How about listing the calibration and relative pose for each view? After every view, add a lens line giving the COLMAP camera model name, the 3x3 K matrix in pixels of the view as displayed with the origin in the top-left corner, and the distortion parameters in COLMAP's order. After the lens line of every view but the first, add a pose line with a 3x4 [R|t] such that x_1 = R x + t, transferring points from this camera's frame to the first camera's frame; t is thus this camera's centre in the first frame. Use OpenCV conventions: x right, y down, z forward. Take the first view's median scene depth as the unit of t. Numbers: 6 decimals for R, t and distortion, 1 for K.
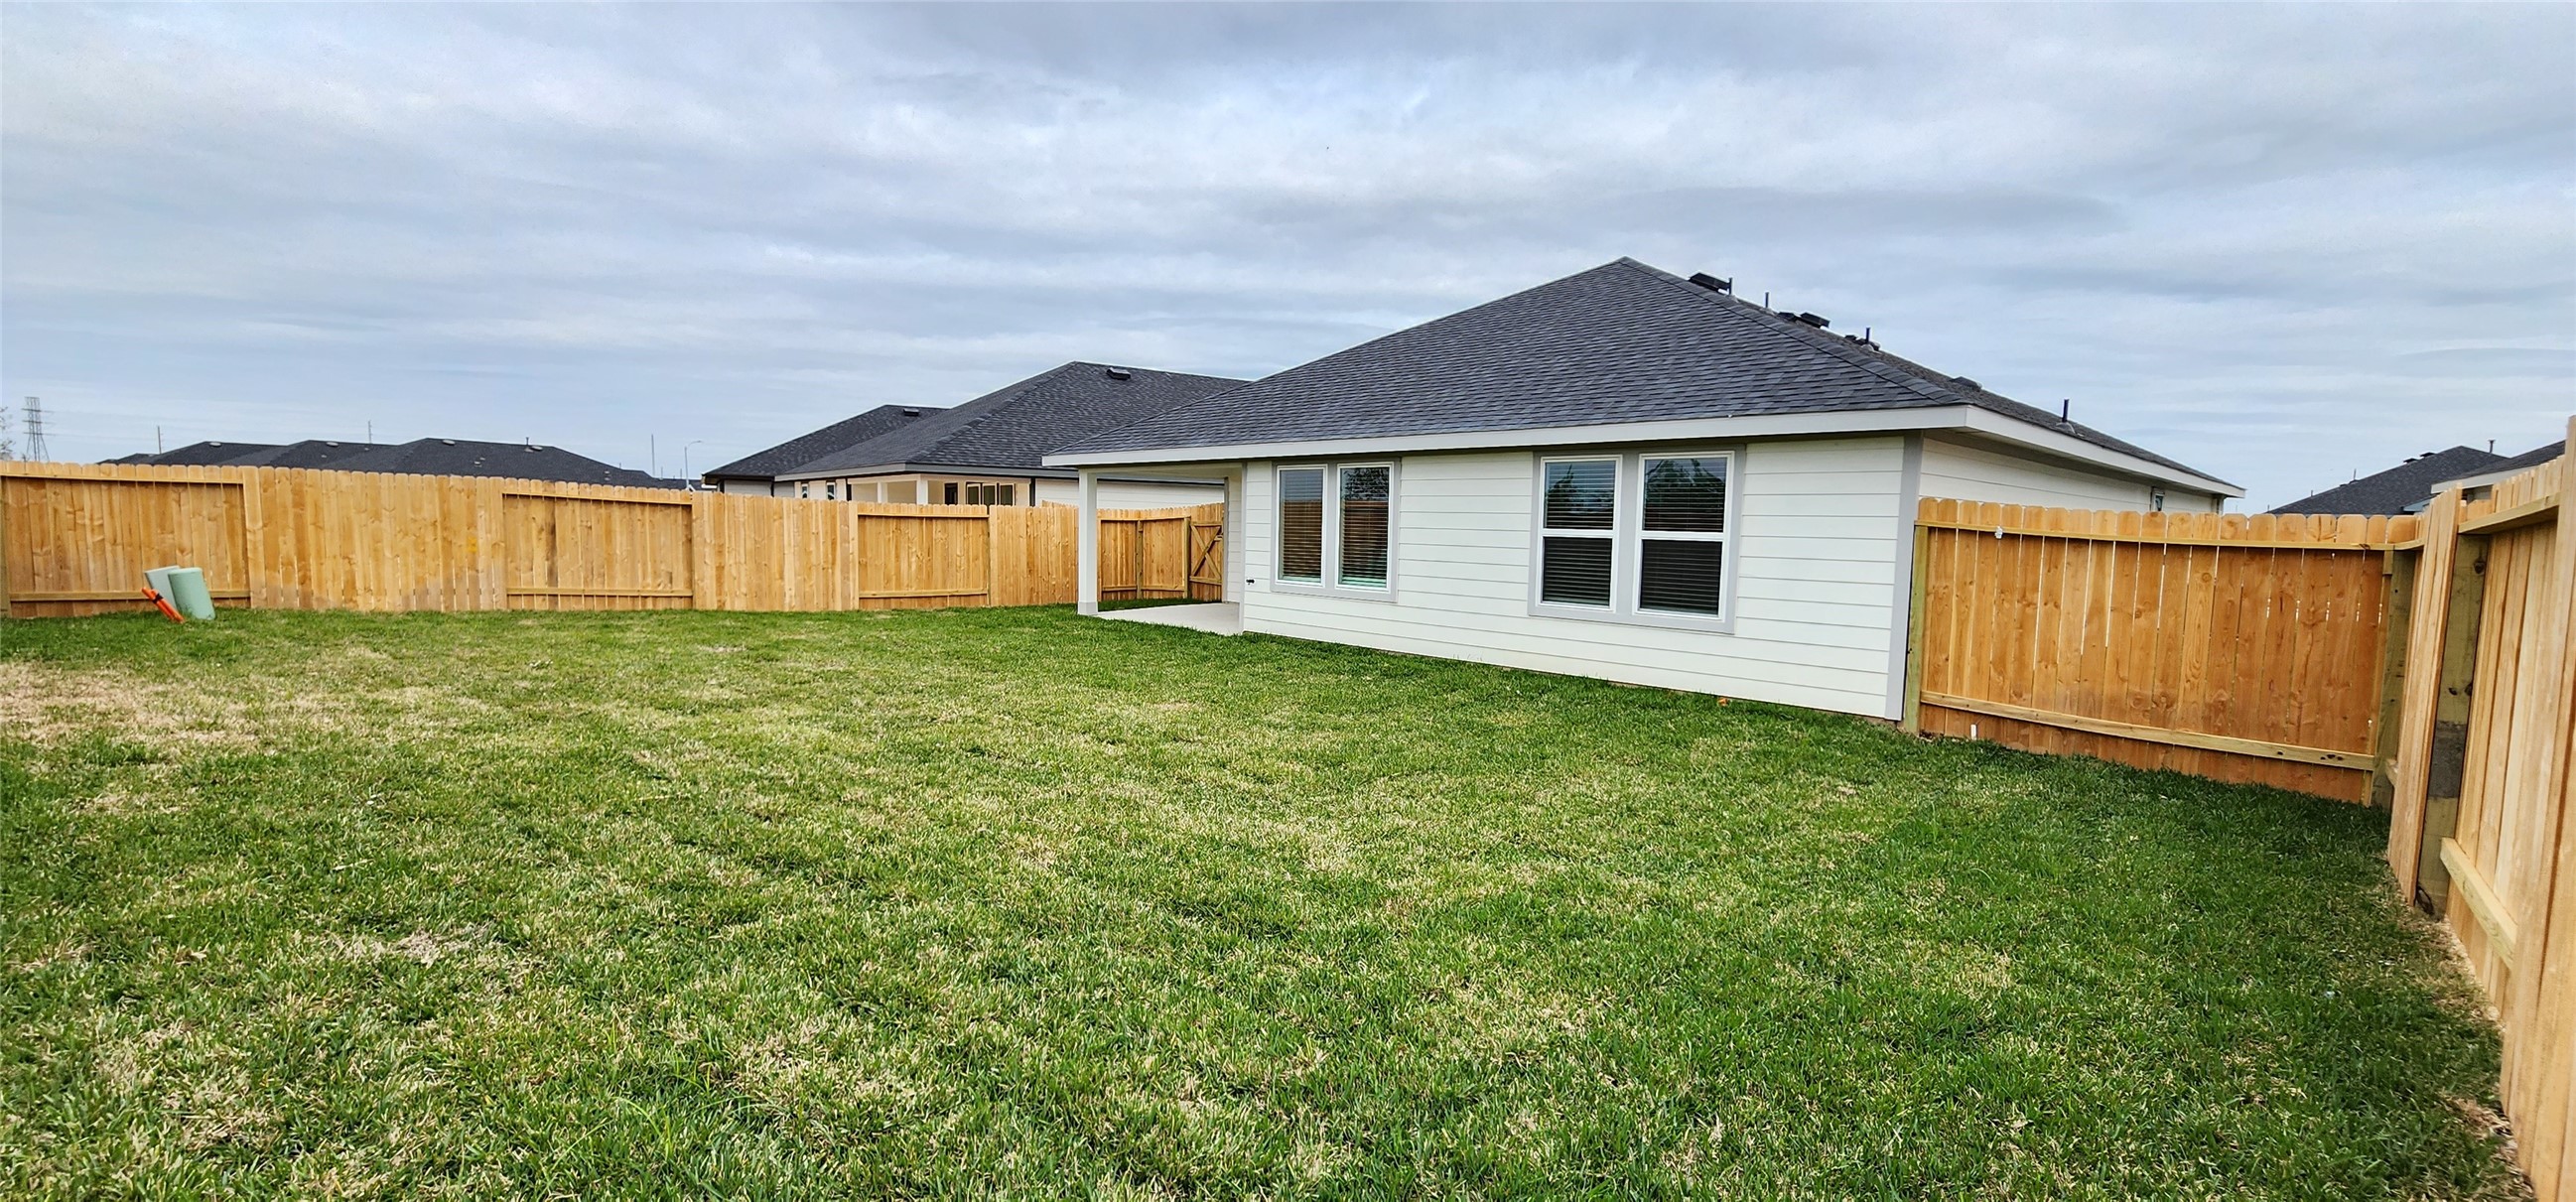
lens RADIAL K [[1061.3, 0, 1296.3], [0, 1061.3, 611.5], [0, 0, 1]] dist [-0.001196, -0.000796]
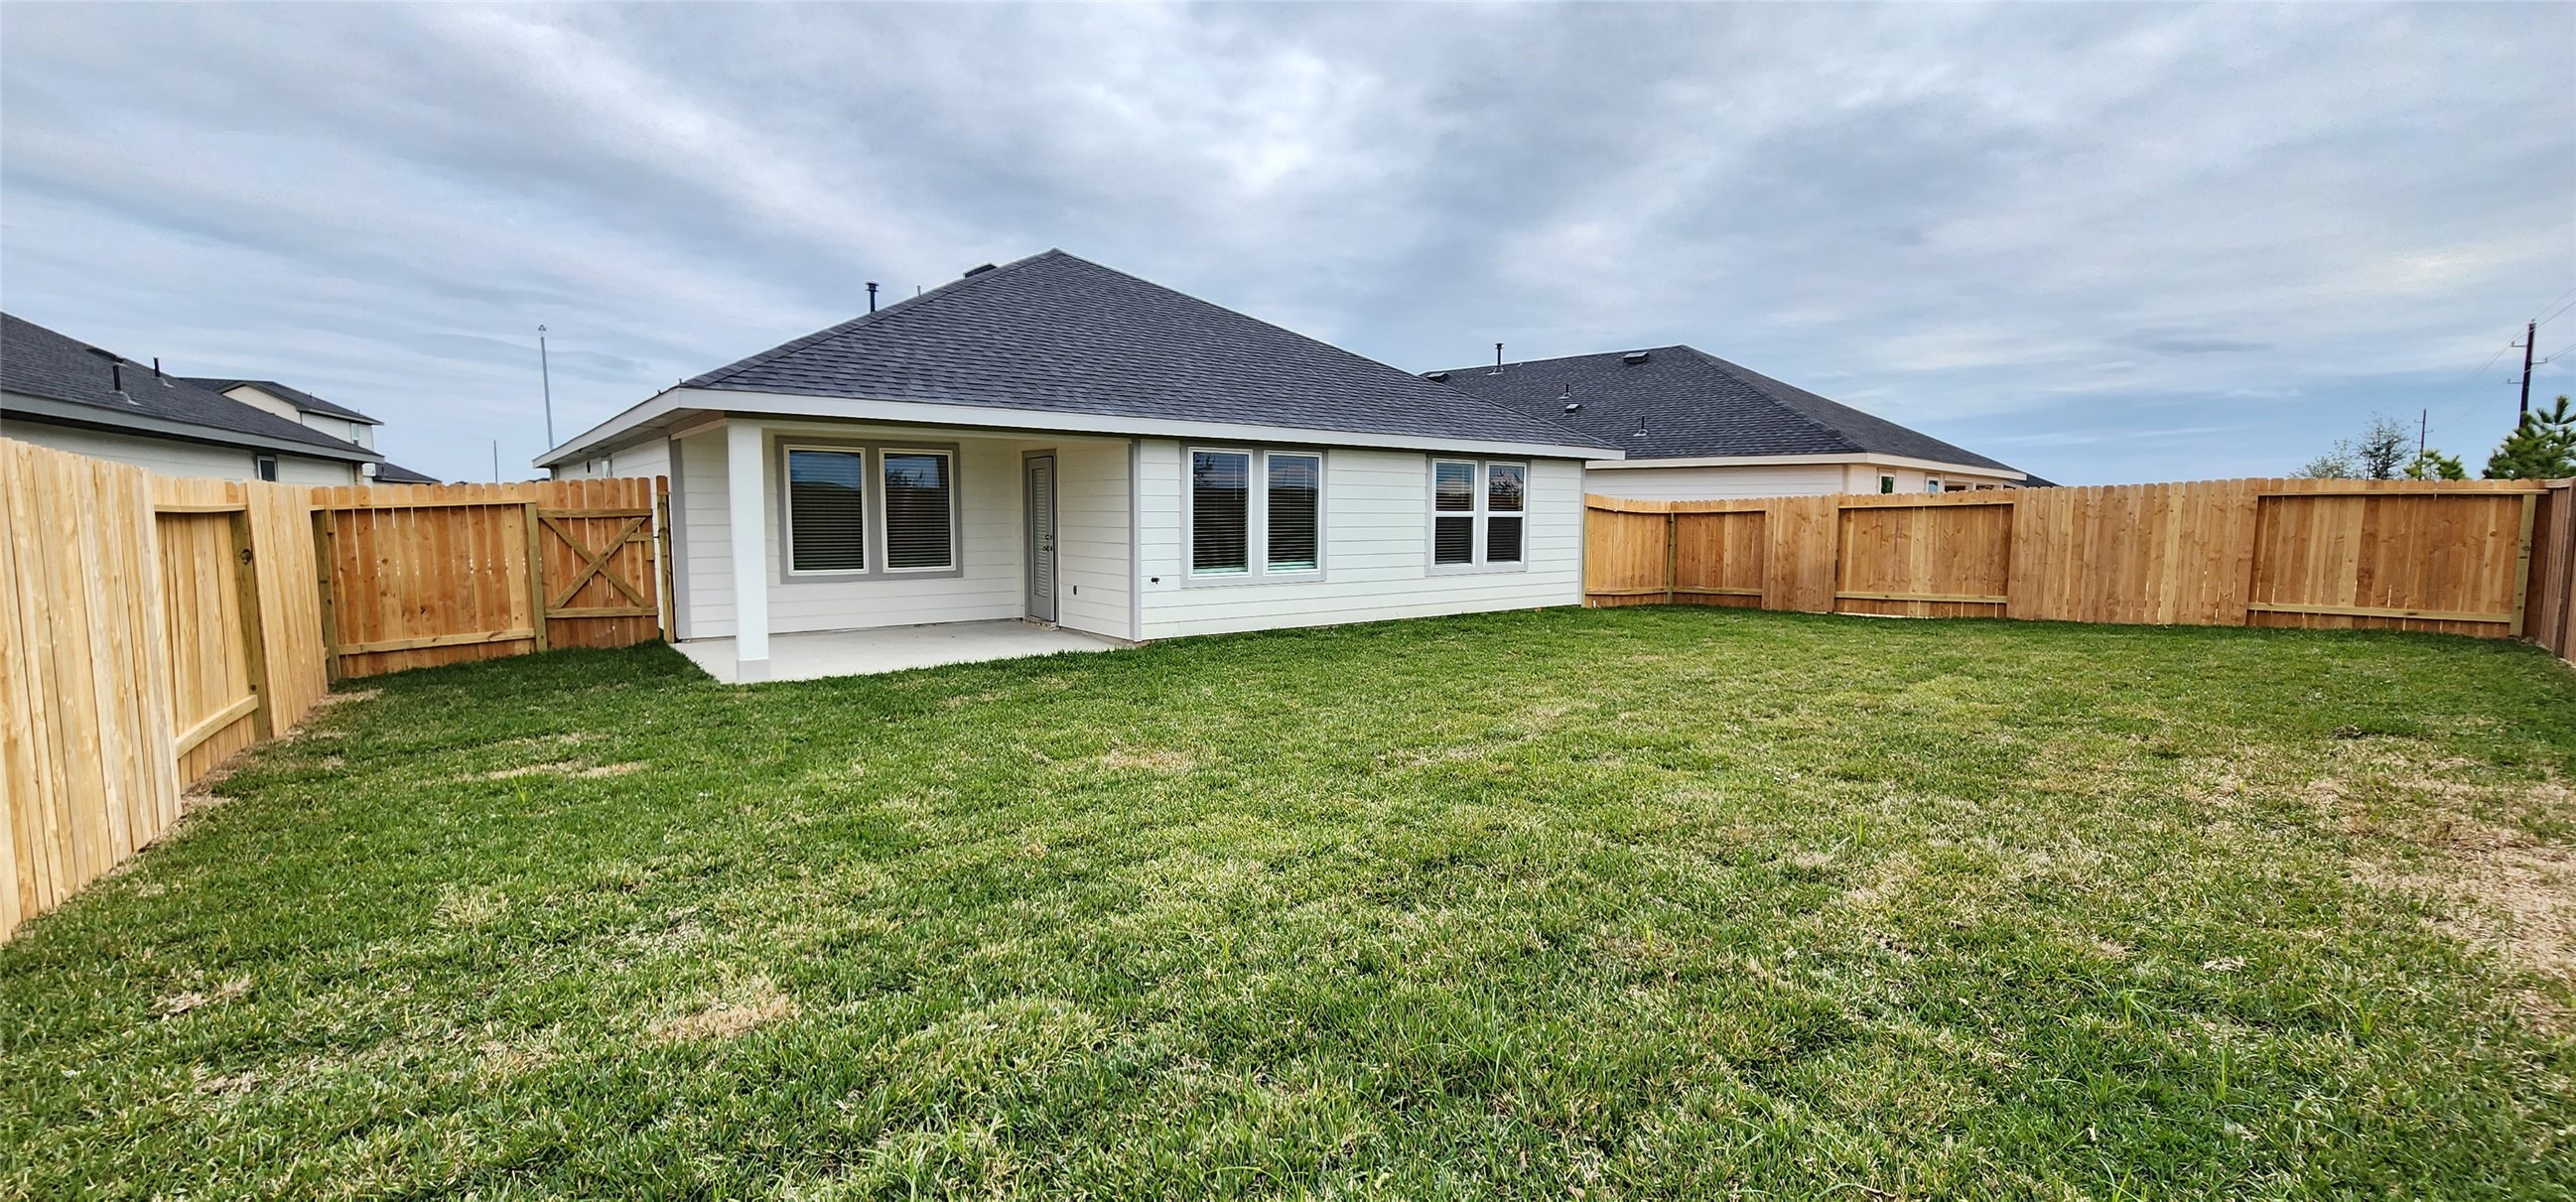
lens RADIAL K [[1035.9, 0, 1281.6], [0, 1035.9, 594.1], [0, 0, 1]] dist [-0.000391, -0.000124]
pose [[0.087840, -0.104895, 0.990596, -1.085202], [0.080367, 0.991945, 0.097911, -0.115411], [-0.992887, 0.071010, 0.095563, 1.045893]]
